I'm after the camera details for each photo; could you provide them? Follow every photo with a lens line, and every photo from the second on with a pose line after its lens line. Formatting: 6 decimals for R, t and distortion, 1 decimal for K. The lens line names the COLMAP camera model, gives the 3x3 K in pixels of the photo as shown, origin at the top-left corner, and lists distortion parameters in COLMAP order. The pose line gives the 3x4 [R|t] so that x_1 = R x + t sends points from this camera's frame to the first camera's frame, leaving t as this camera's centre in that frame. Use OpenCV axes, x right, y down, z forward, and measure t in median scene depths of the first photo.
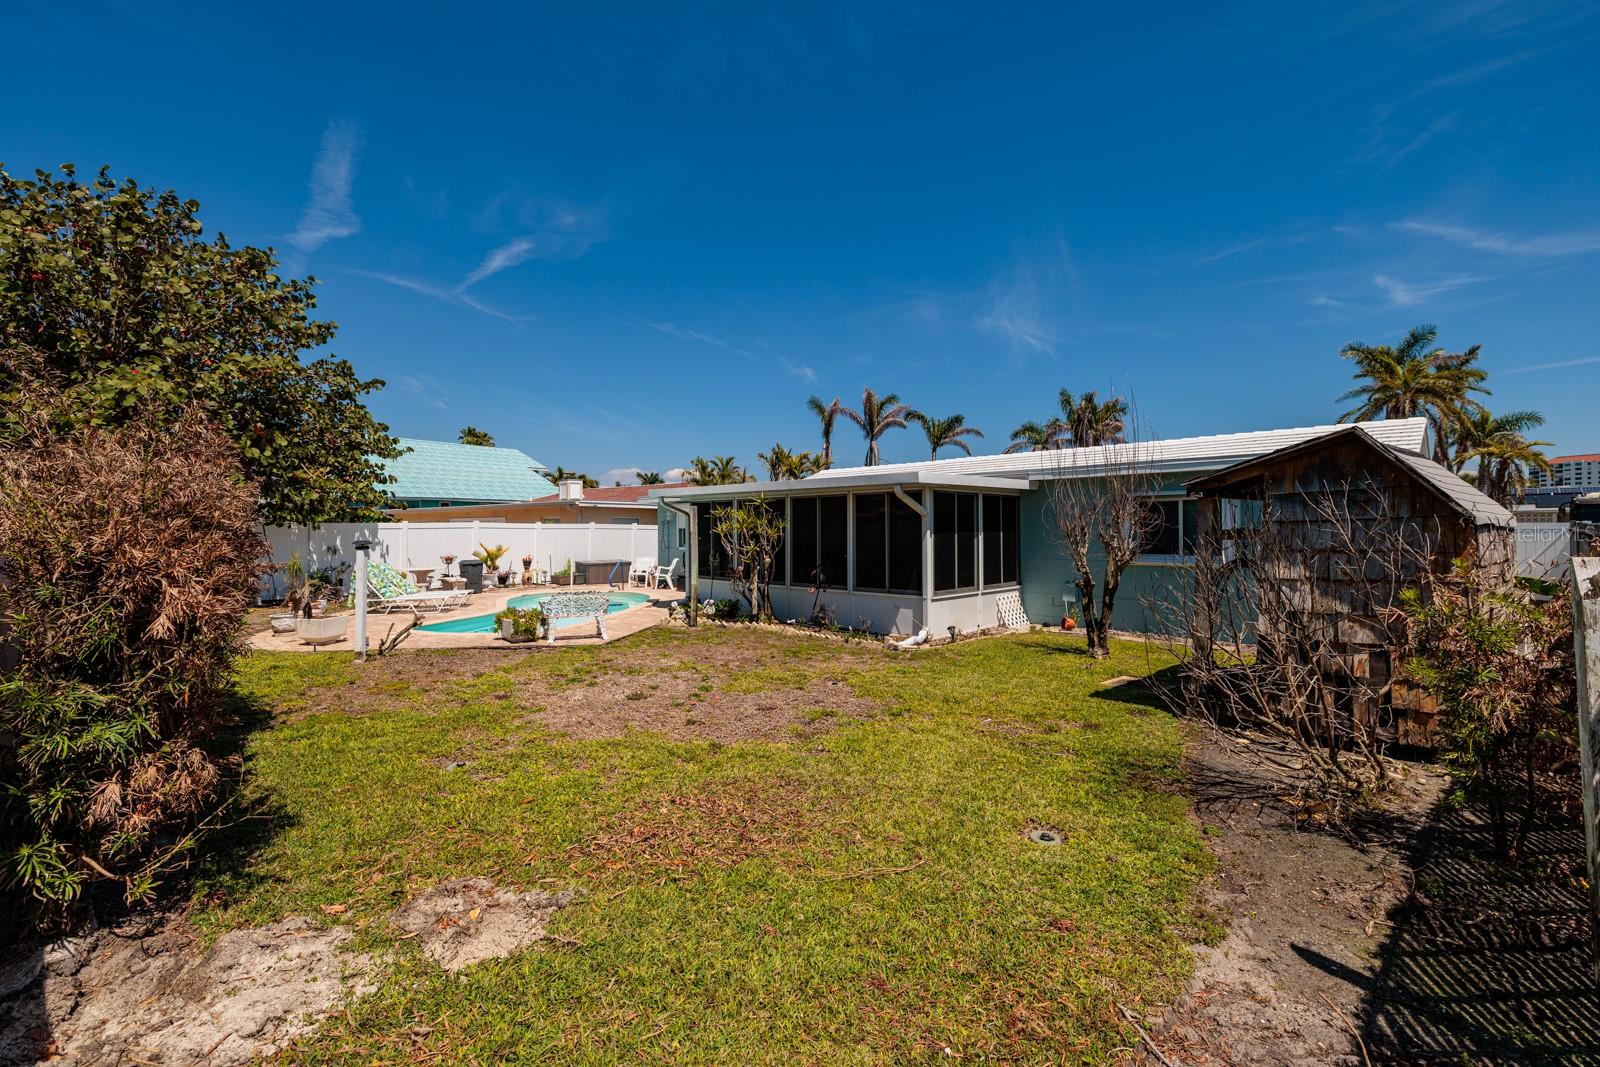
lens RADIAL K [[685.8, 0, 795.1], [0, 685.8, 540.9], [0, 0, 1]] dist [-0.000563, 0.000131]
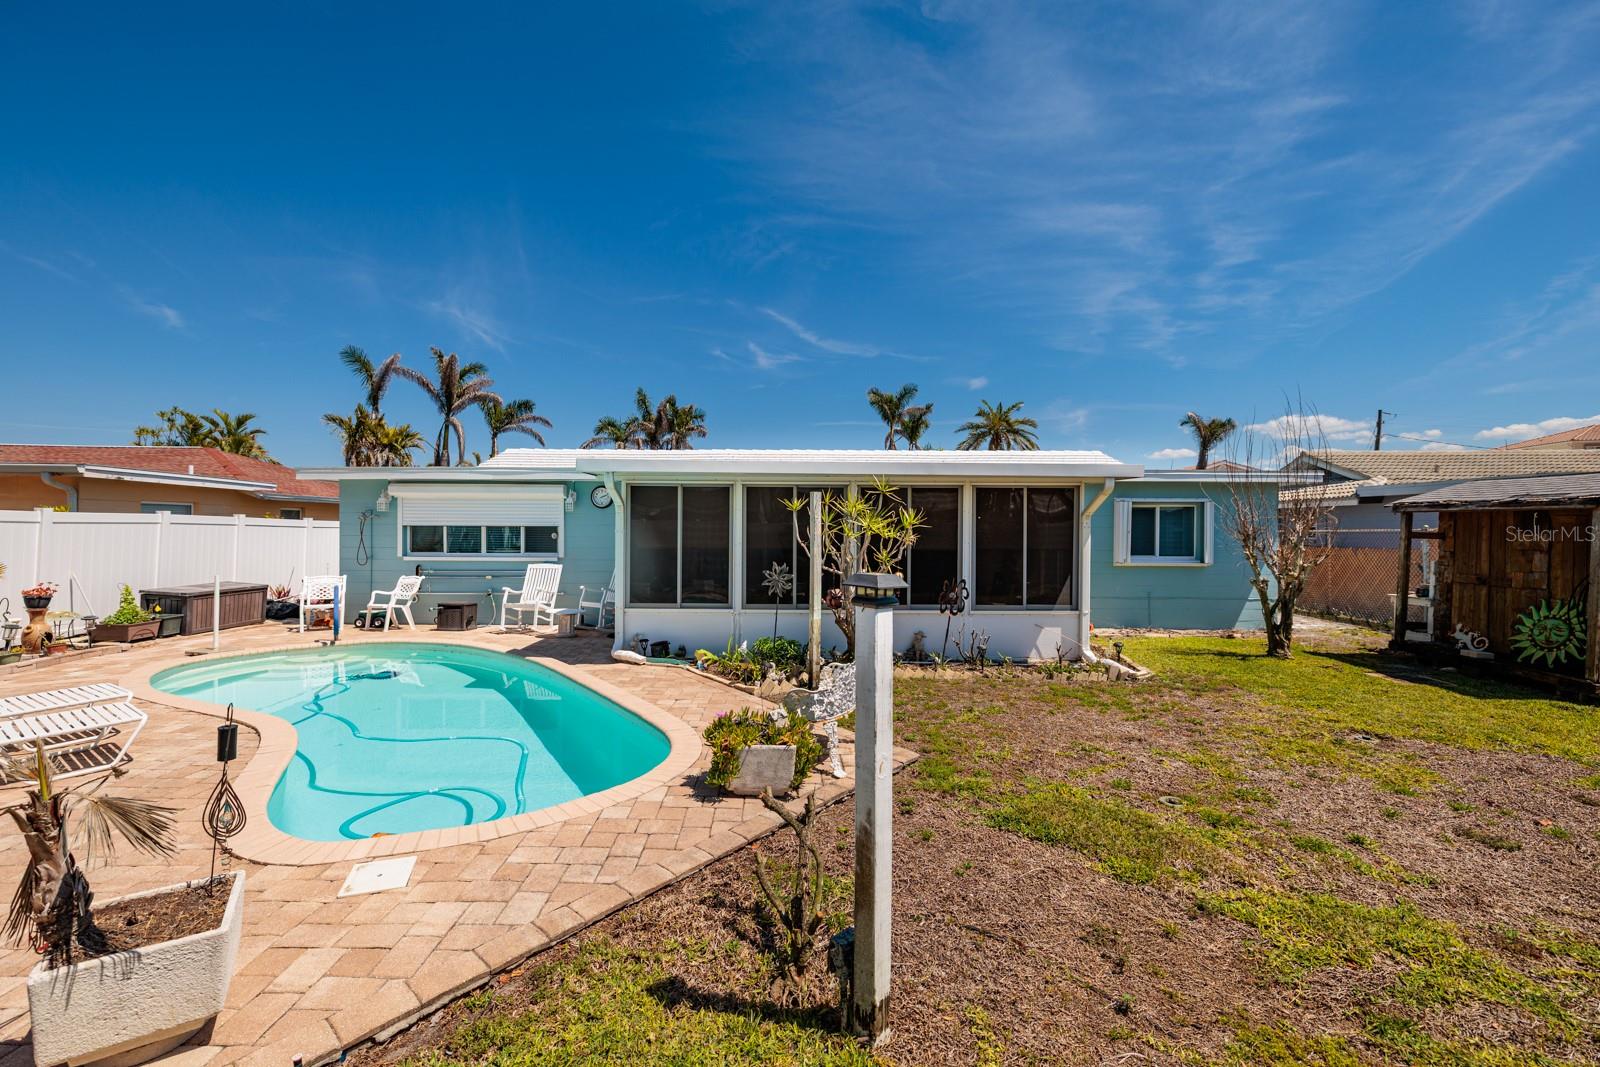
lens RADIAL K [[653.9, 0, 800.0], [0, 653.9, 533.5], [0, 0, 1]] dist [-0.000652, -0.000040]
pose [[0.701710, -0.001280, 0.712462, -0.123206], [0.005179, 0.999981, -0.003304, -0.002016], [-0.712444, 0.006008, 0.701703, 0.133946]]
